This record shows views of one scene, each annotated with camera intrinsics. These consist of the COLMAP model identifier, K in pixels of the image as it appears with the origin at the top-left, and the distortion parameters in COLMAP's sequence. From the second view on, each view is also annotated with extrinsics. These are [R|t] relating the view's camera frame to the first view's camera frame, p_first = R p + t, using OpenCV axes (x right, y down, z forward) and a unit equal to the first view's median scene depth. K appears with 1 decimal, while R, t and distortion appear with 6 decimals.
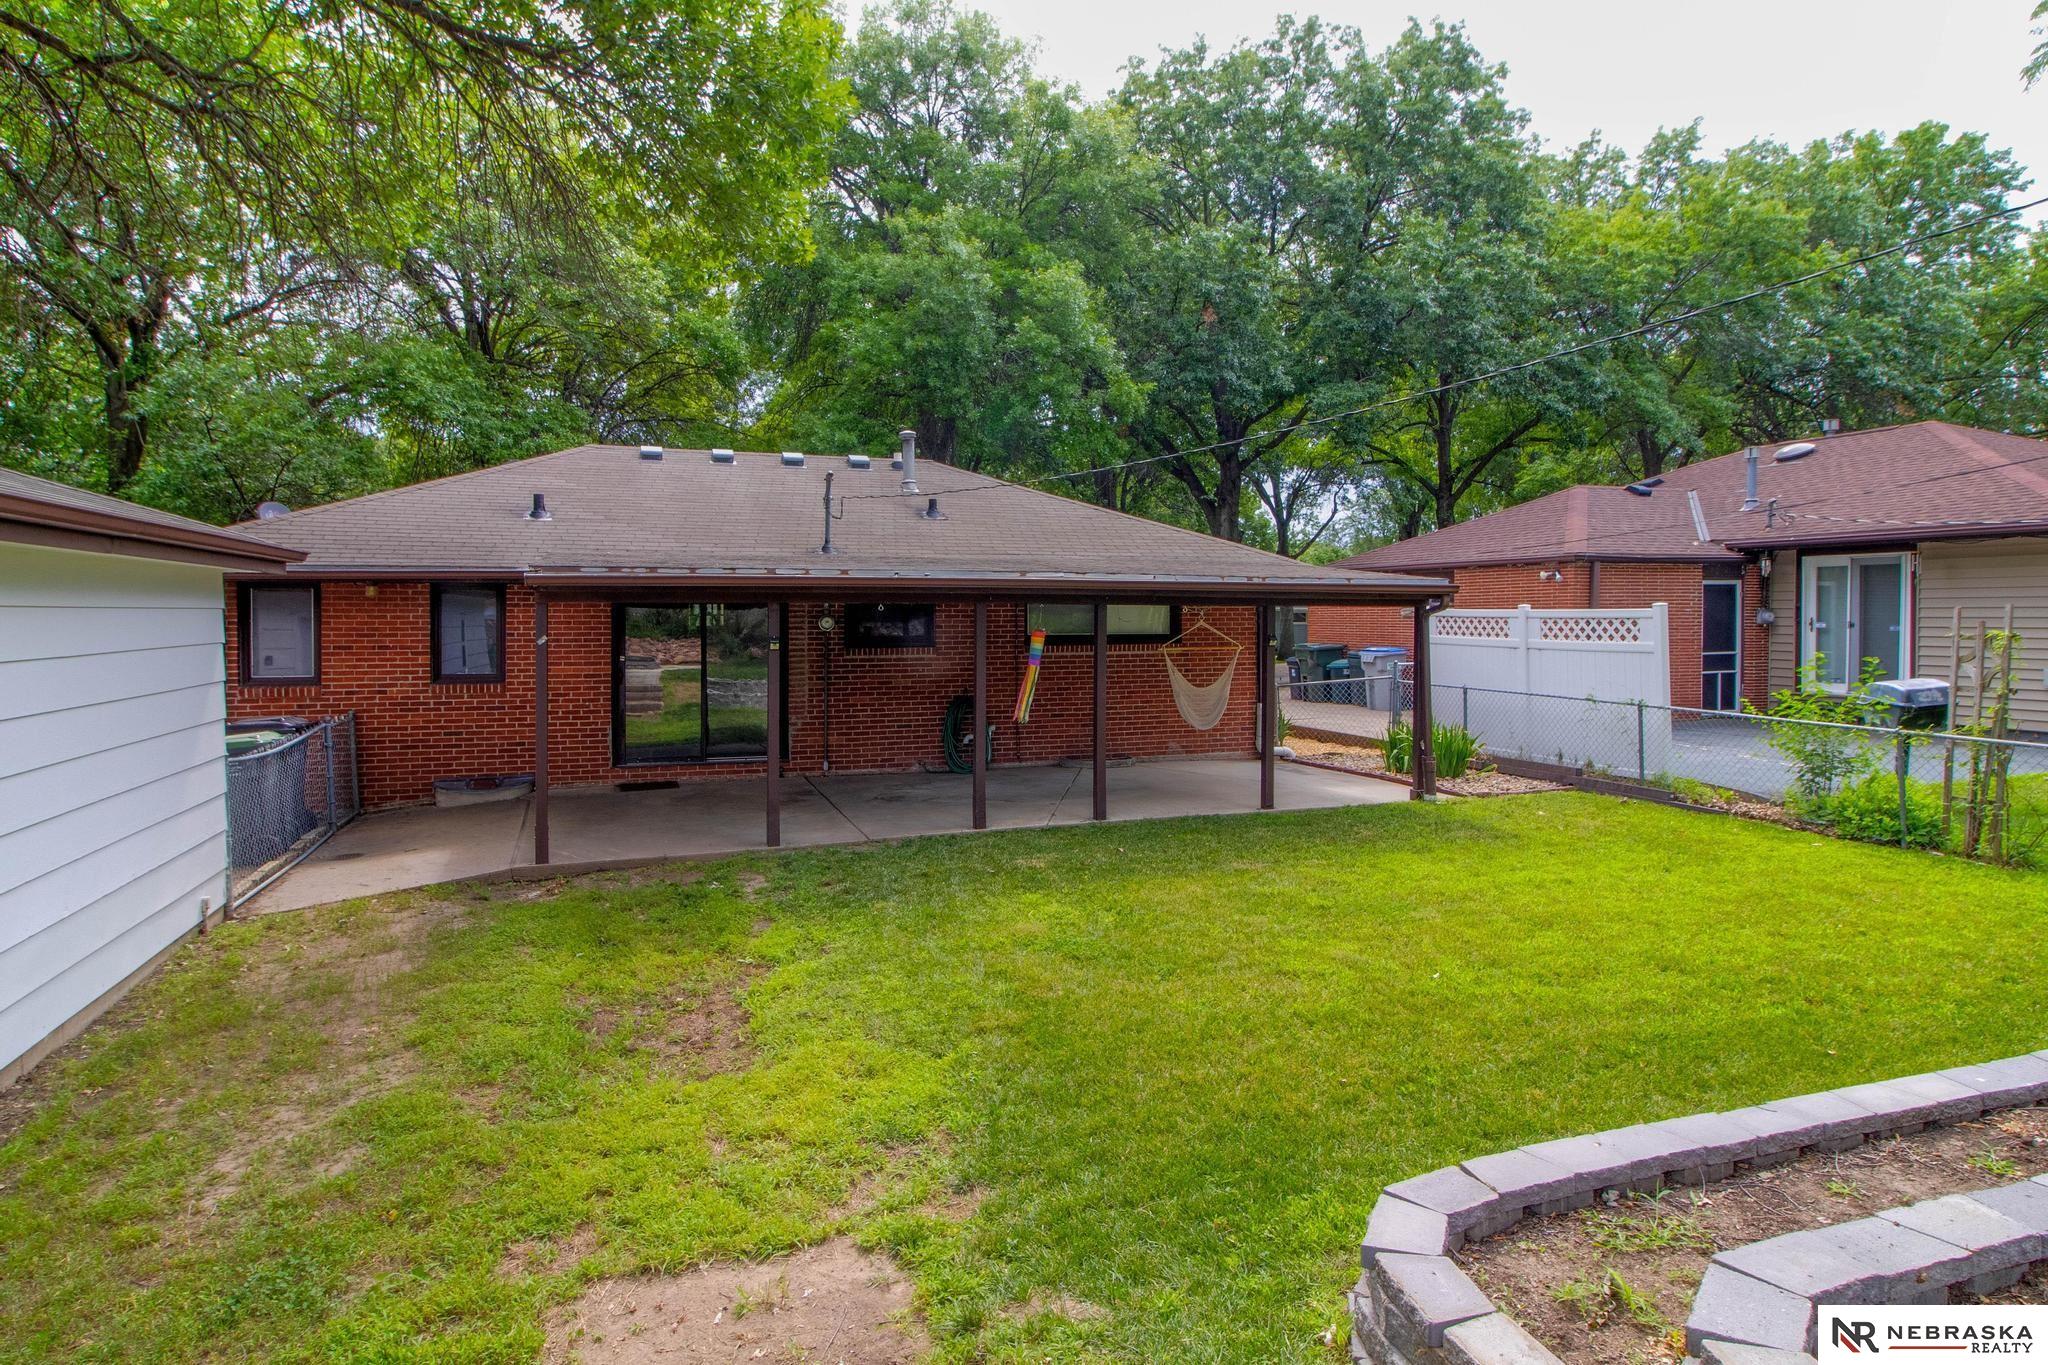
lens RADIAL K [[1135.8, 0, 1032.8], [0, 1135.8, 641.1], [0, 0, 1]] dist [0.002550, 0.000601]
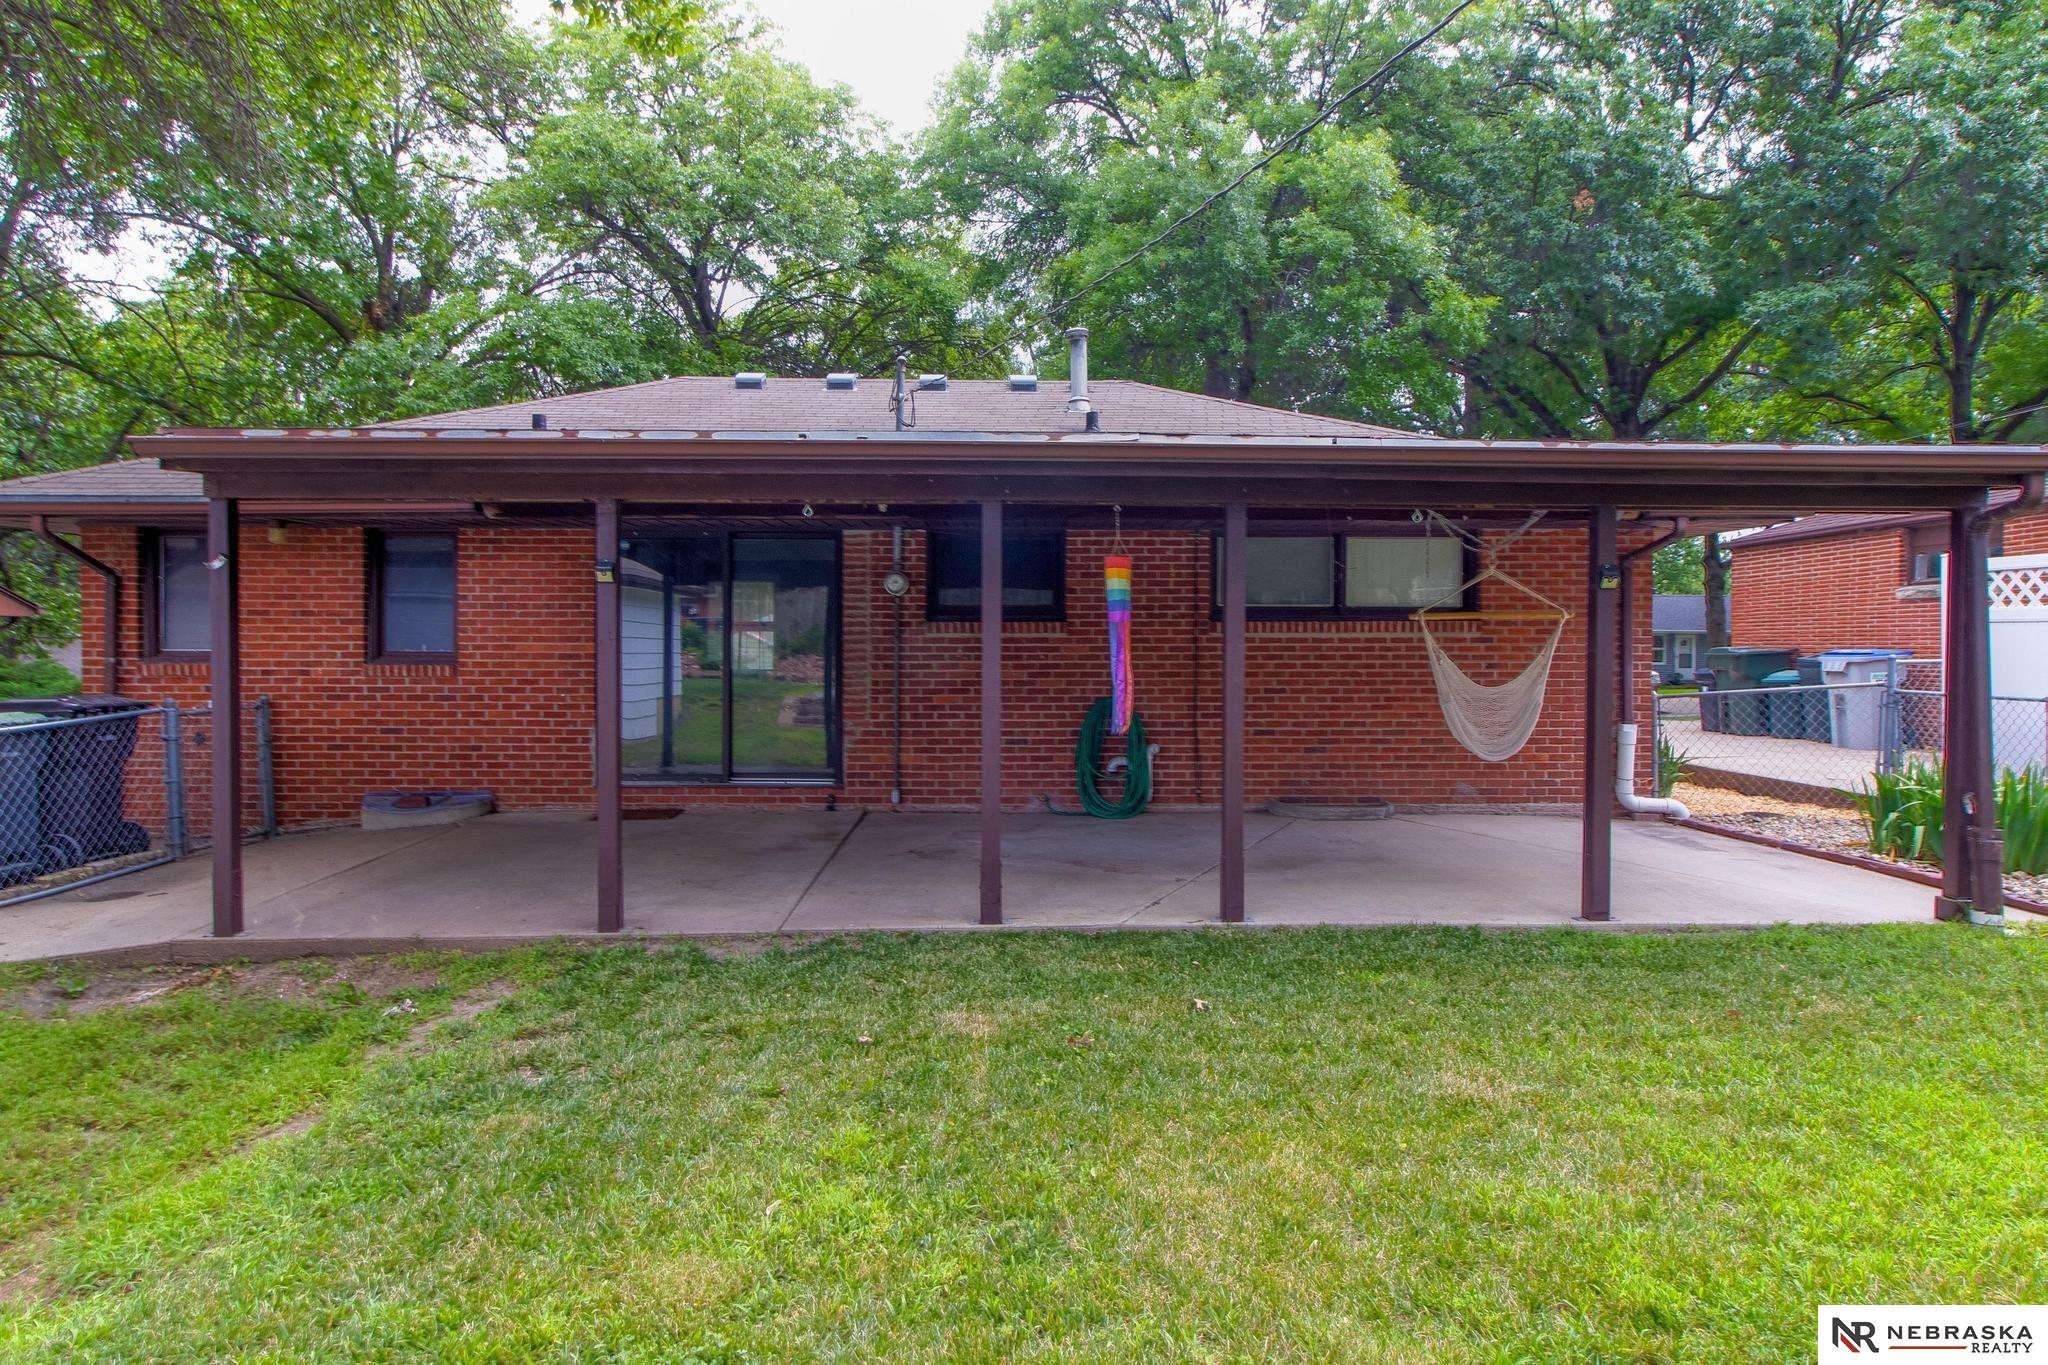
lens RADIAL K [[1177.8, 0, 1035.4], [0, 1177.8, 662.1], [0, 0, 1]] dist [0.005397, 0.002469]
pose [[0.952690, 0.007661, -0.303846, 0.062692], [-0.010681, 0.999909, -0.008278, 0.020513], [0.303755, 0.011132, 0.952685, 0.210396]]
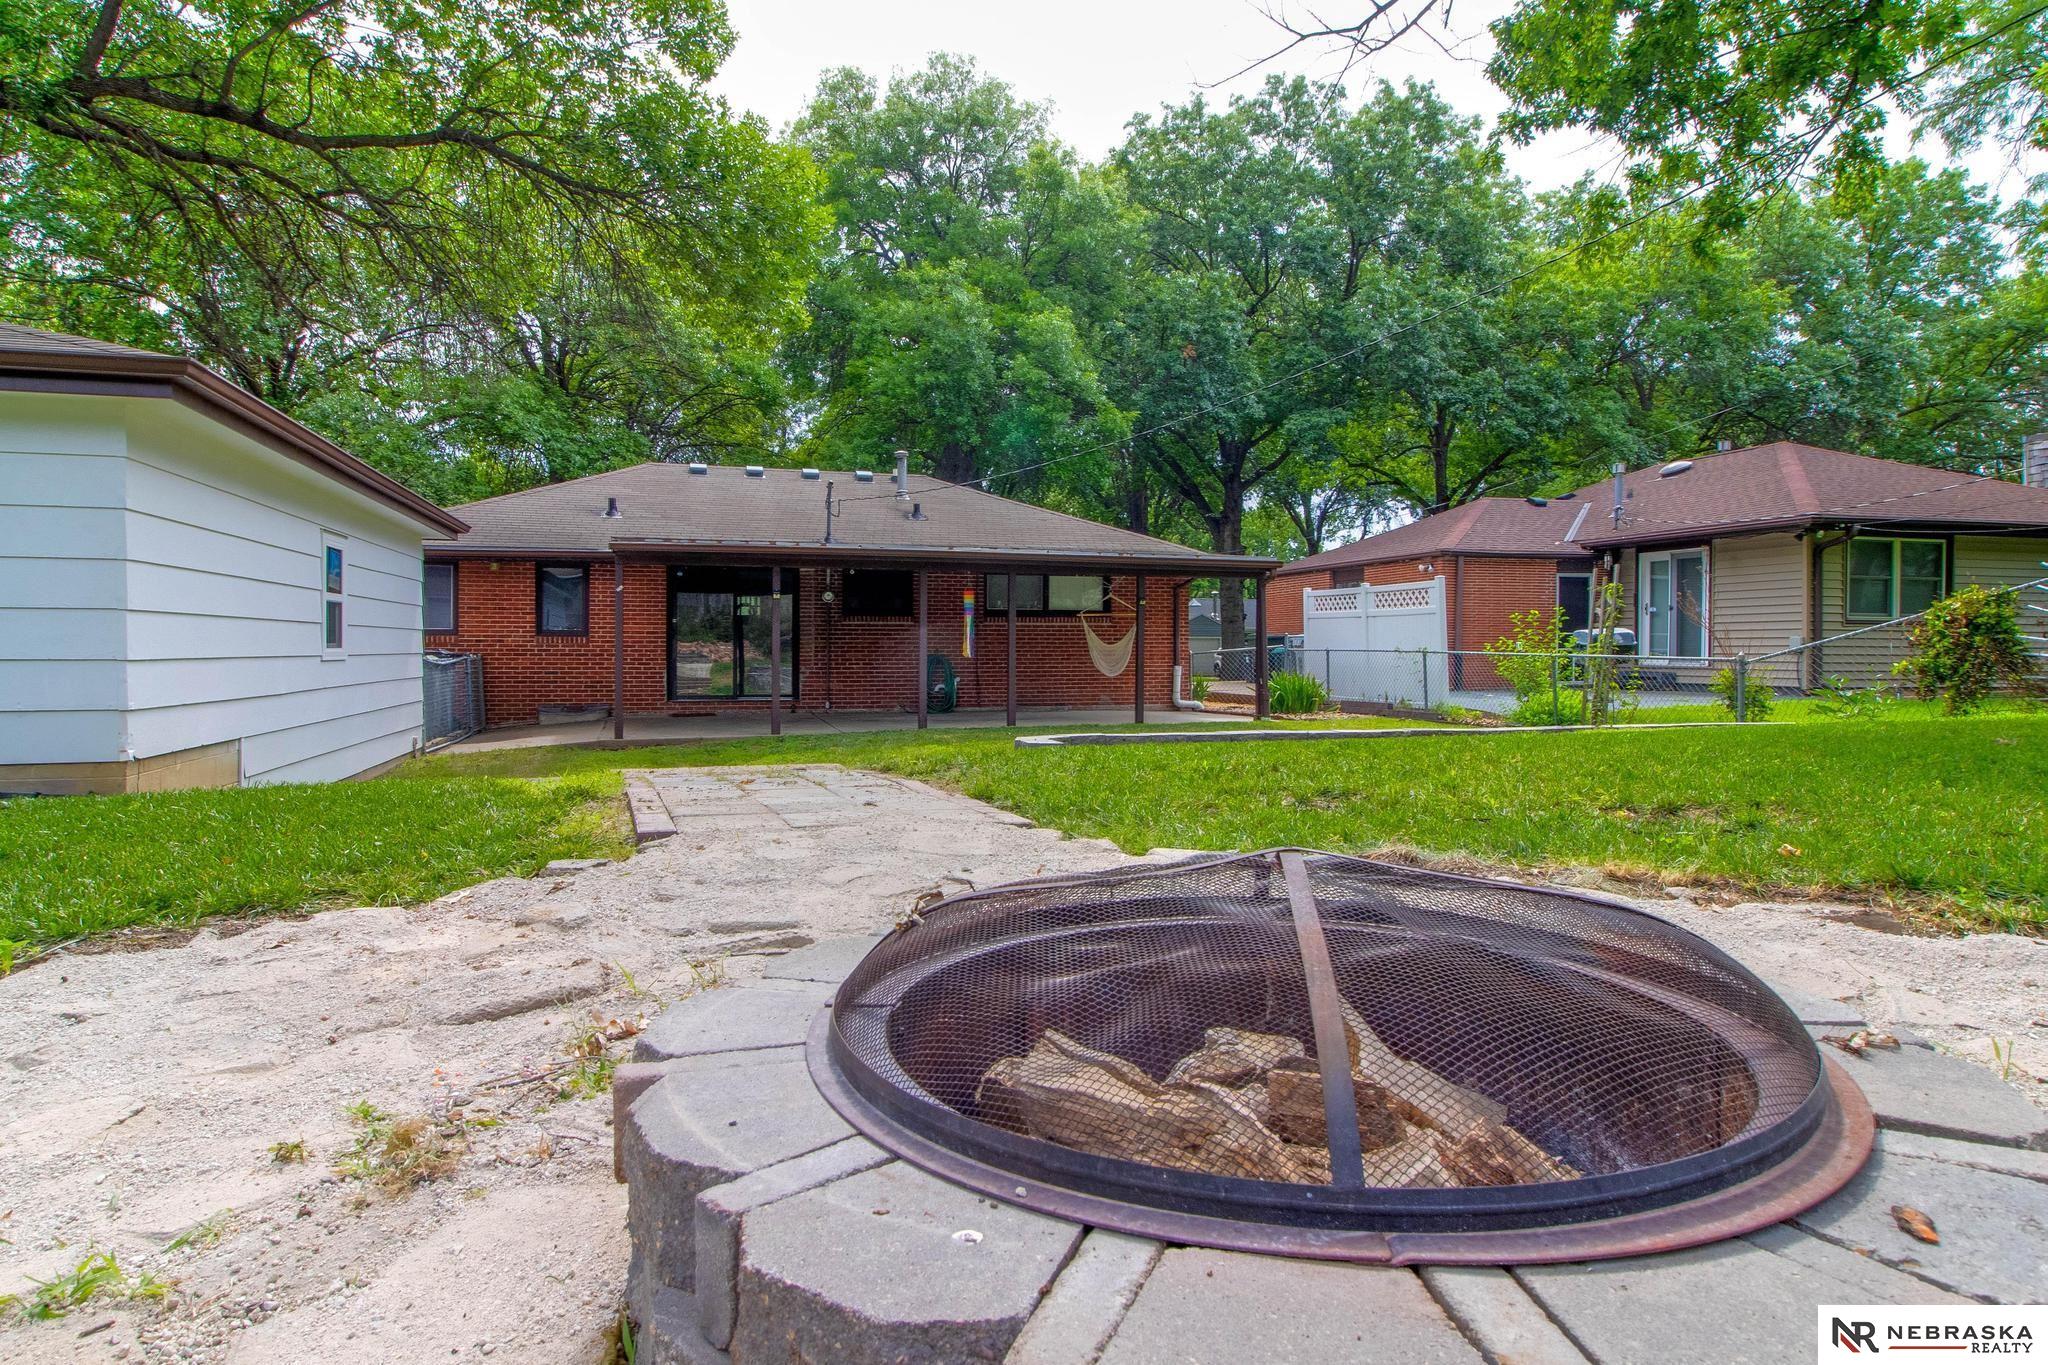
lens RADIAL K [[1163.1, 0, 1065.1], [0, 1163.1, 685.2], [0, 0, 1]] dist [-0.000364, 0.000182]
pose [[0.999572, 0.002819, -0.029119, 0.076799], [-0.002553, 0.999955, 0.009168, 0.043159], [0.029143, -0.009090, 0.999534, -0.197755]]
